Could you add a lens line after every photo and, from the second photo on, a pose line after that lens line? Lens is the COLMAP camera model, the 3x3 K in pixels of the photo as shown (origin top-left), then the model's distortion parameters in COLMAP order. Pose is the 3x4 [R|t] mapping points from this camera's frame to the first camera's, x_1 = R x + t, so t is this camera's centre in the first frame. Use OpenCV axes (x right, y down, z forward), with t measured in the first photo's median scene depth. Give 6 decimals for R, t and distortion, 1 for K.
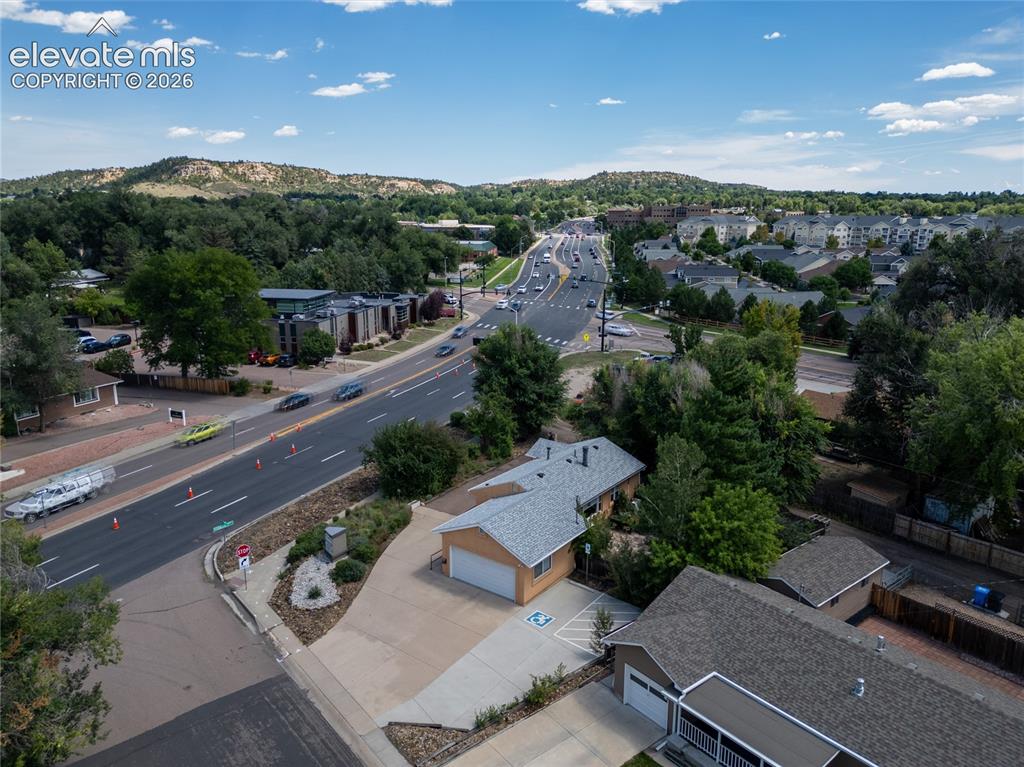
lens RADIAL K [[718.9, 0, 512.0], [0, 718.9, 383.5], [0, 0, 1]] dist [0.067690, -0.061605]
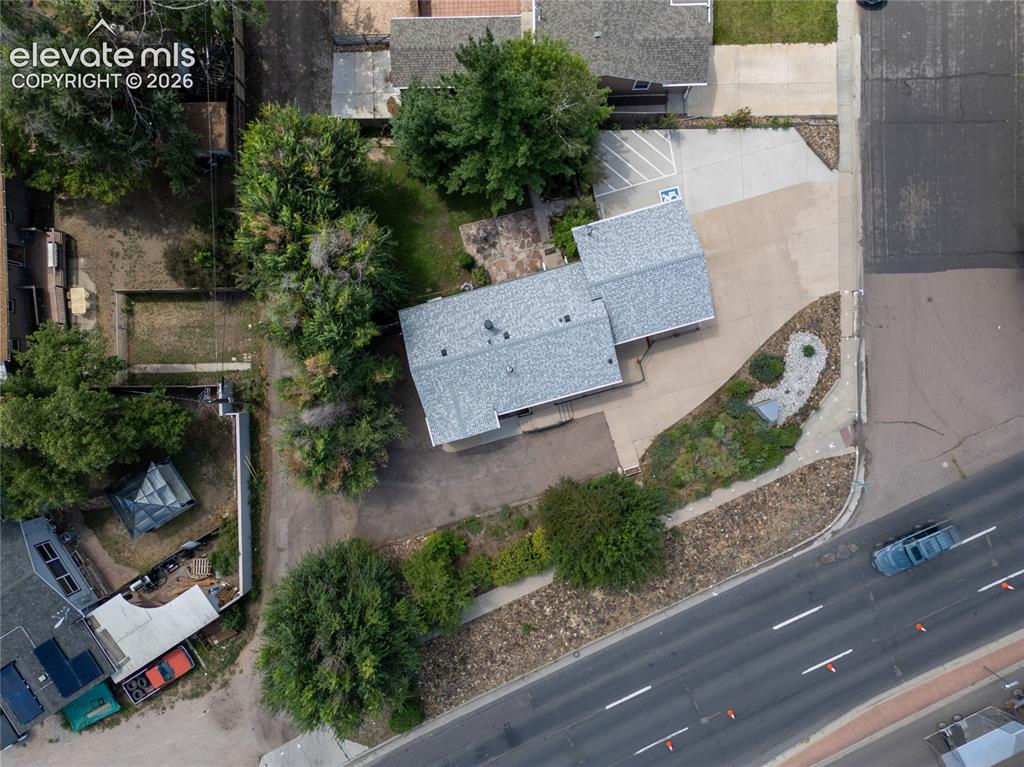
lens RADIAL K [[718.9, 0, 512.0], [0, 718.9, 383.5], [0, 0, 1]] dist [0.067690, -0.061605]
pose [[-0.784523, -0.620077, 0.005400, 0.045691], [0.162318, -0.196945, 0.966885, -0.878690], [-0.598479, 0.759419, 0.255157, 1.053390]]
